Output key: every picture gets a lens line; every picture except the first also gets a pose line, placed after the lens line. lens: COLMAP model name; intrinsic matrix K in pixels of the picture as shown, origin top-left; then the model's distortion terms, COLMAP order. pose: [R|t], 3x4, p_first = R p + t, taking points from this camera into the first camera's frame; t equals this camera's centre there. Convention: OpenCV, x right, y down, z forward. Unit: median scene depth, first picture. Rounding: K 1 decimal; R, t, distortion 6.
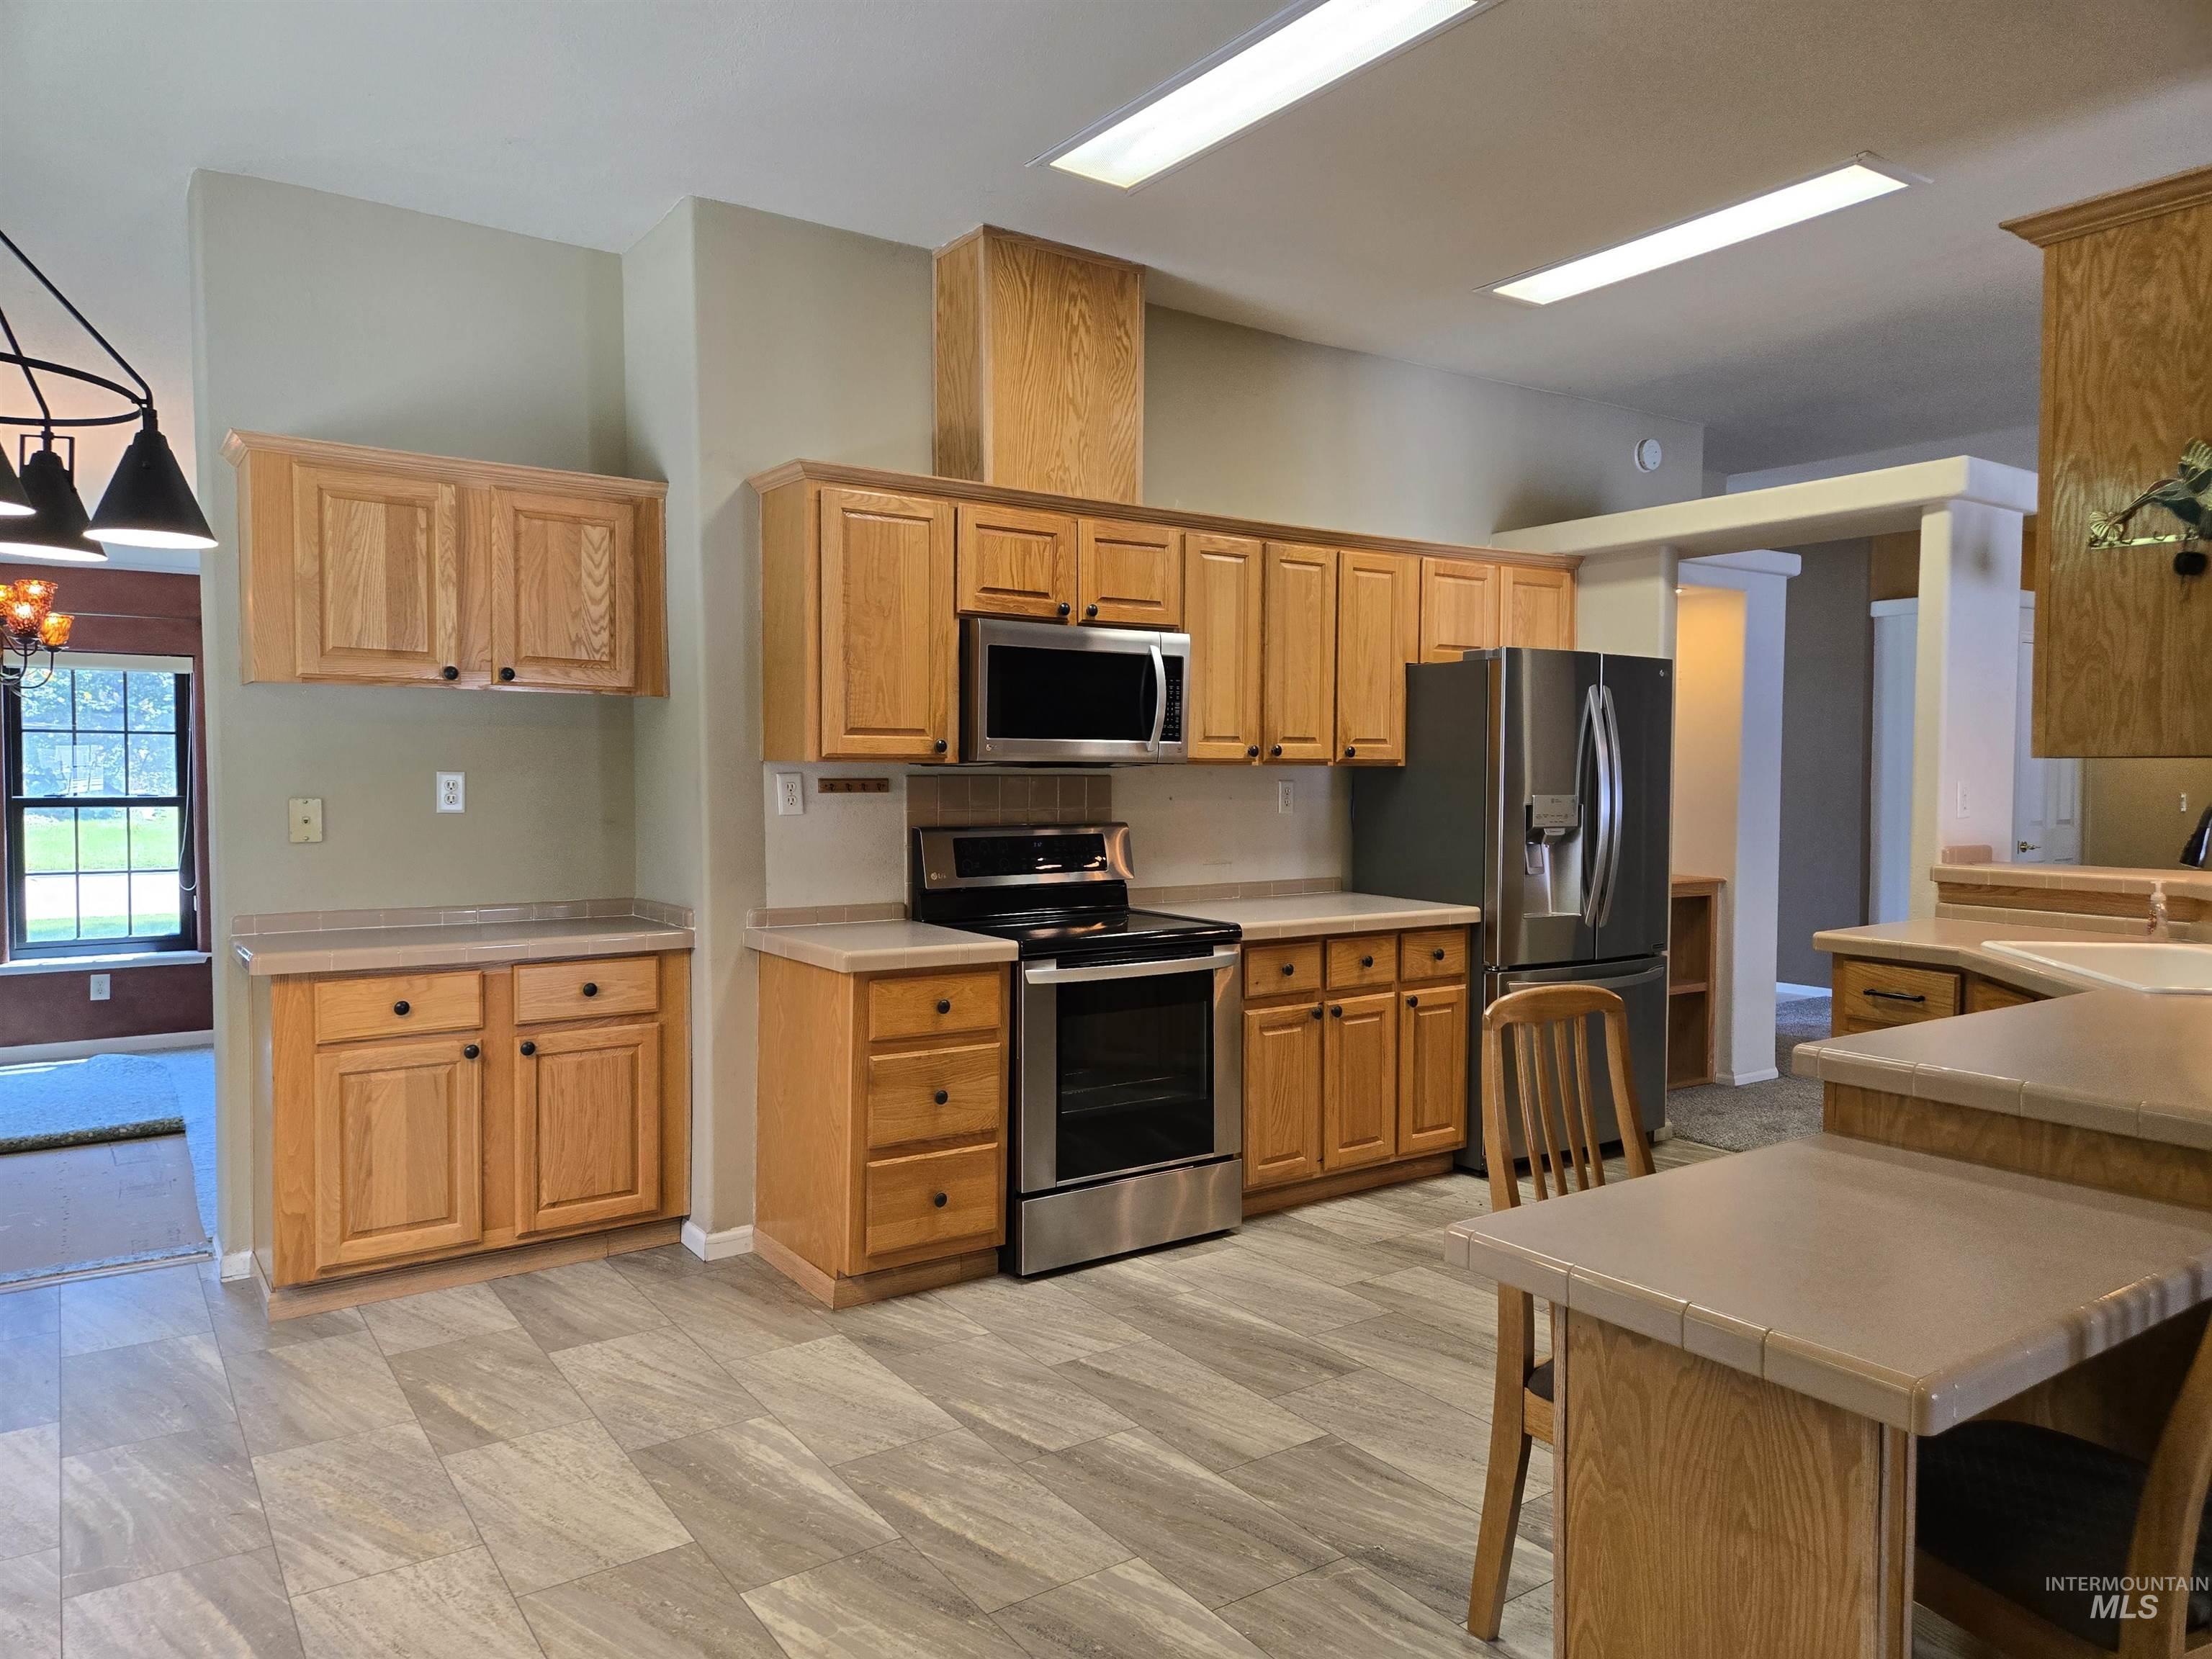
lens RADIAL K [[1473.0, 0, 1100.2], [0, 1473.0, 820.2], [0, 0, 1]] dist [0.073954, -0.057105]
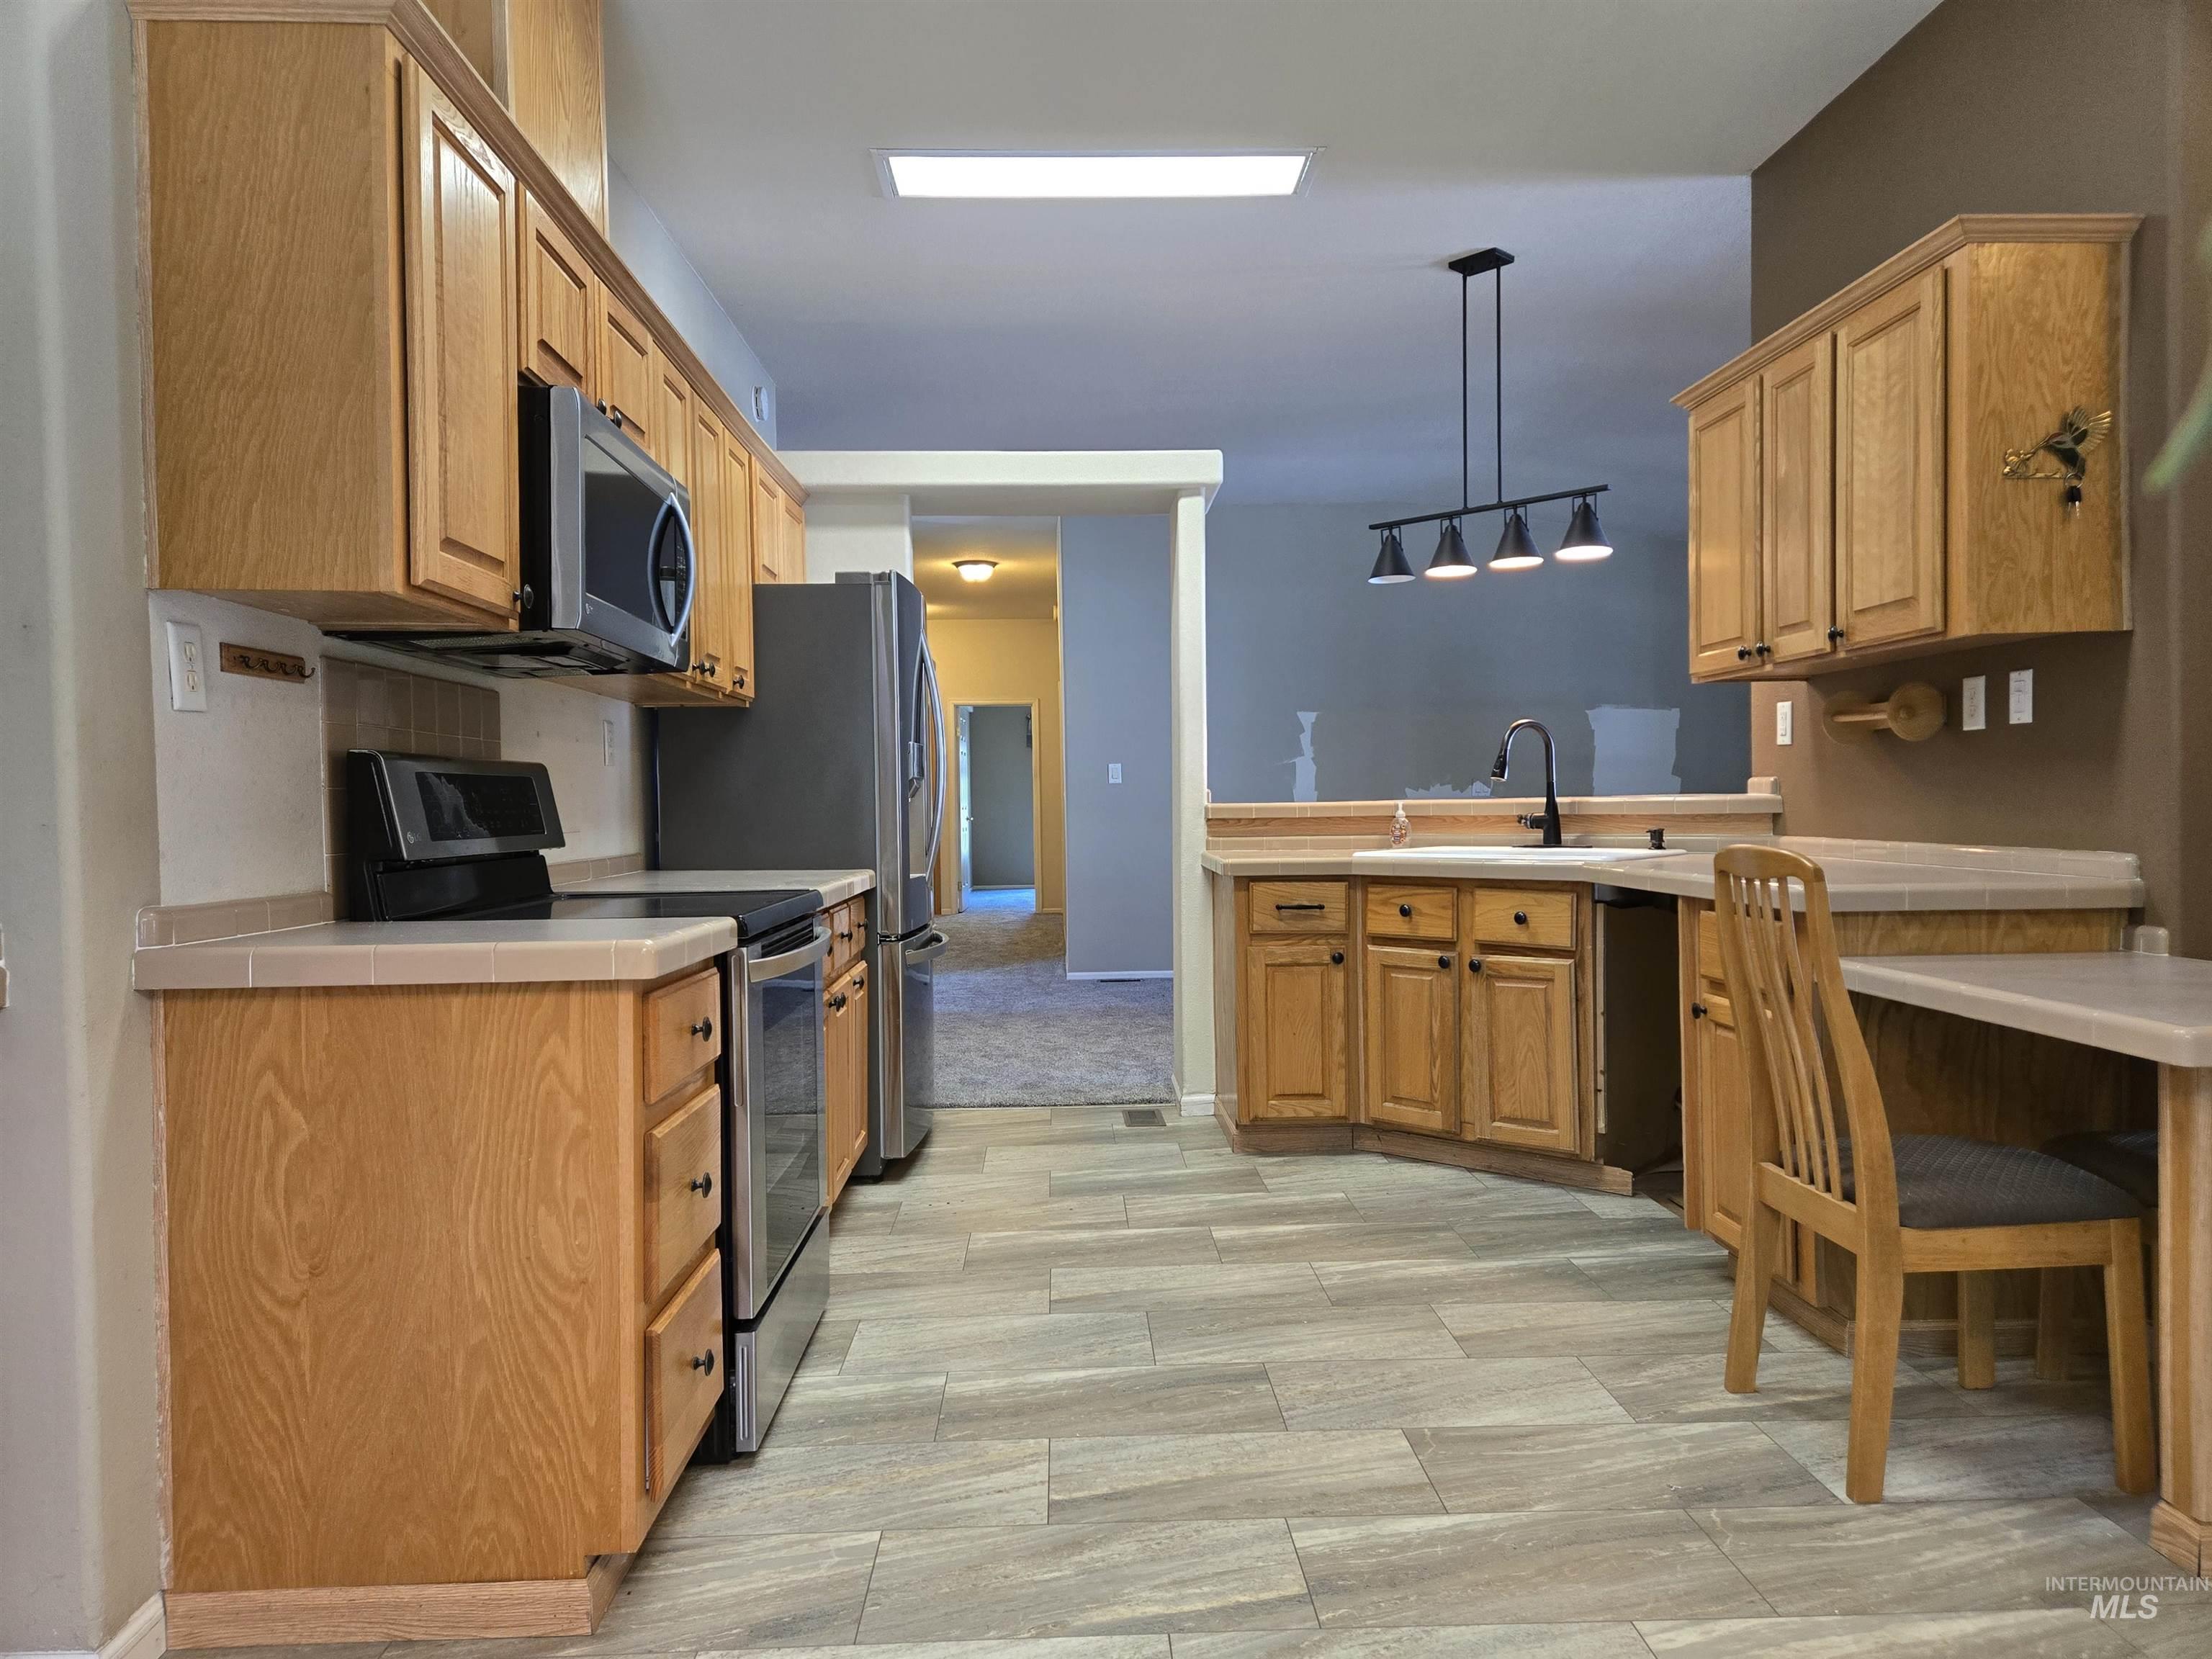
lens RADIAL K [[1473.0, 0, 1110.7], [0, 1473.0, 822.1], [0, 0, 1]] dist [0.073954, -0.057105]
pose [[0.541416, -0.020651, 0.840501, -0.641920], [0.045930, 0.998932, -0.005043, 0.068332], [-0.839499, 0.041335, 0.541787, 0.678685]]
